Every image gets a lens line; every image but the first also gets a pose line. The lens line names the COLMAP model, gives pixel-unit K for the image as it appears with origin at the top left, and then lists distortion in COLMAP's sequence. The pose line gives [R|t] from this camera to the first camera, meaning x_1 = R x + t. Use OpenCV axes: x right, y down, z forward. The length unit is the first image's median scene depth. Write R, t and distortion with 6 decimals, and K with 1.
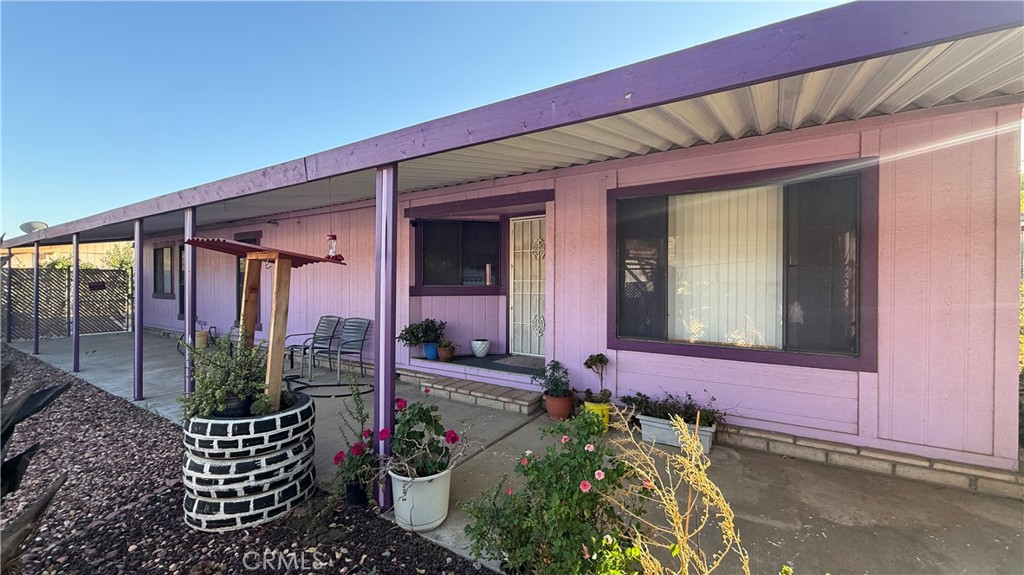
lens RADIAL K [[415.0, 0, 512.0], [0, 415.0, 287.5], [0, 0, 1]] dist [-0.002600, -0.000189]
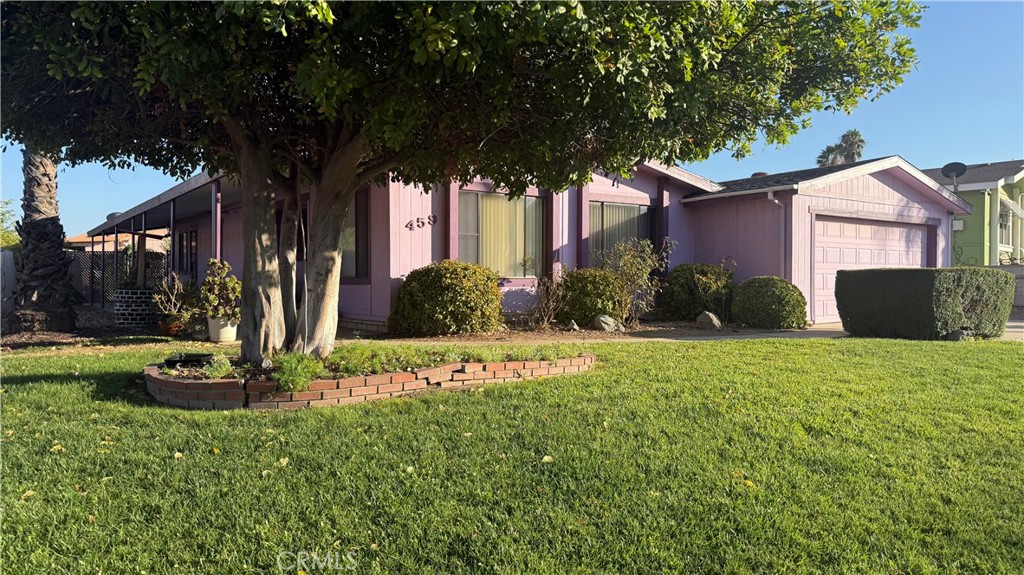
lens RADIAL K [[716.8, 0, 484.2], [0, 716.8, 285.6], [0, 0, 1]] dist [-0.000463, -0.000199]
pose [[0.920306, 0.005783, -0.391156, 3.459783], [-0.008201, 0.999956, -0.004512, 0.265863], [0.391112, 0.007361, 0.920314, -2.547626]]
